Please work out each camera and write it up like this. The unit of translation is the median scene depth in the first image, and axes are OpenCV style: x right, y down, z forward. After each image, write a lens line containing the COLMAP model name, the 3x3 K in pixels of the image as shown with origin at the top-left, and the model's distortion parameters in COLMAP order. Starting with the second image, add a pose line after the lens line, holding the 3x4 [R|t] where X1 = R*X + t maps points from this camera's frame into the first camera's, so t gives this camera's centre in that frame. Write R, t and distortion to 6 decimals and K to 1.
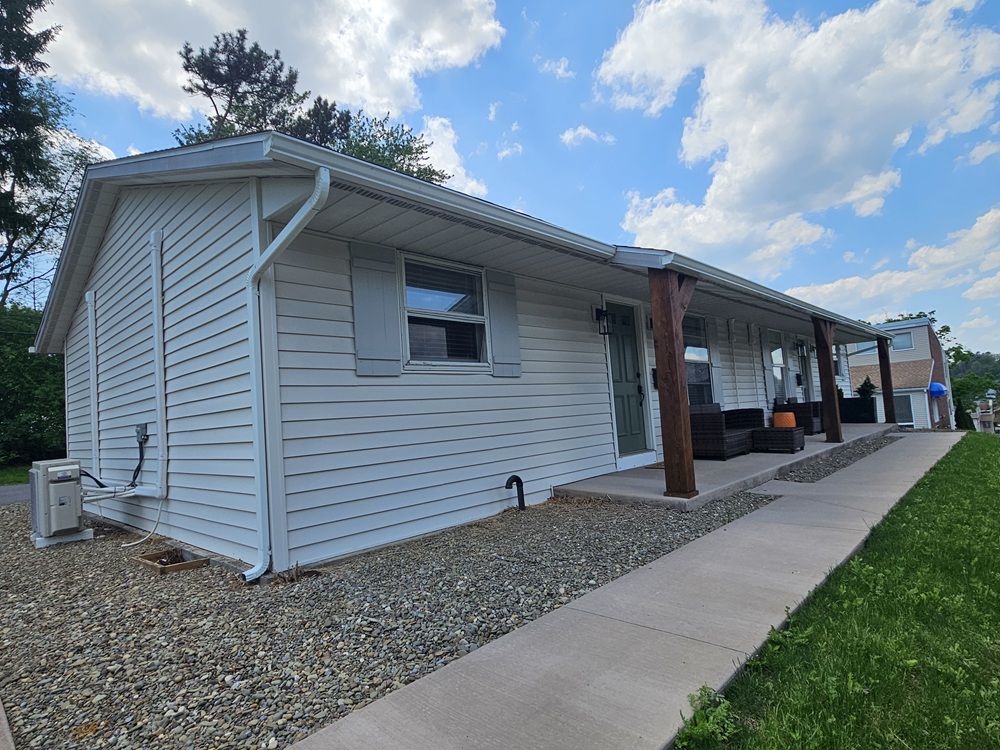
lens RADIAL K [[546.1, 0, 500.0], [0, 546.1, 375.0], [0, 0, 1]] dist [0.002227, 0.001711]
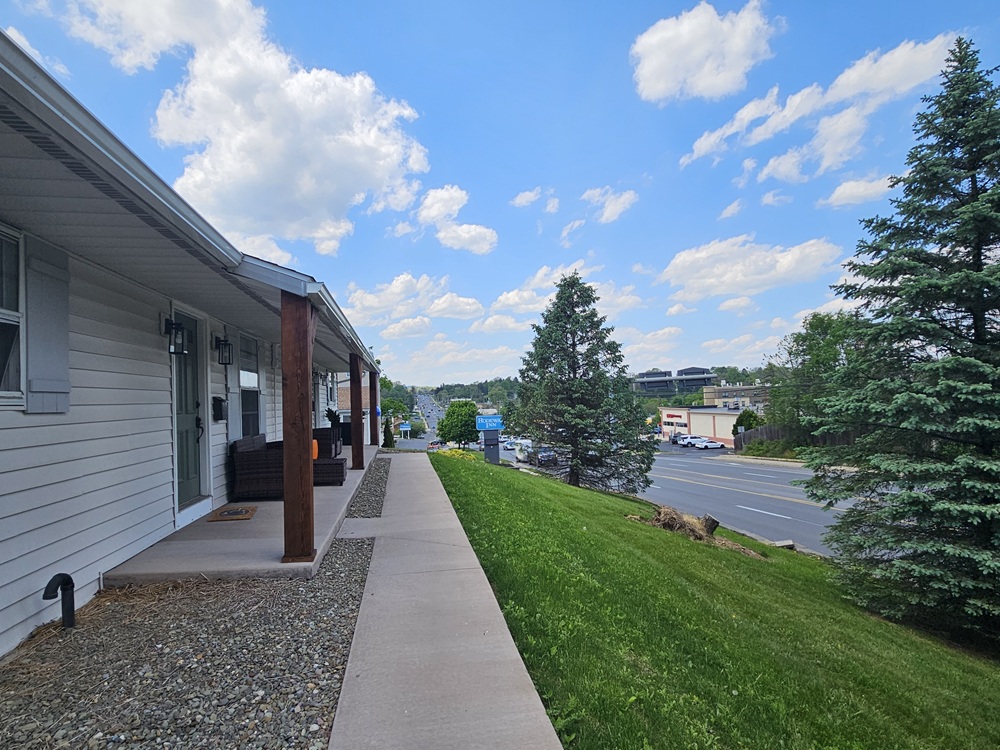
lens RADIAL K [[554.6, 0, 493.7], [0, 554.6, 380.8], [0, 0, 1]] dist [0.018981, 0.001471]
pose [[0.605690, 0.076294, 0.792035, -0.138051], [-0.069126, 0.996675, -0.043143, -0.030117], [-0.792692, -0.028618, 0.608950, 0.150511]]
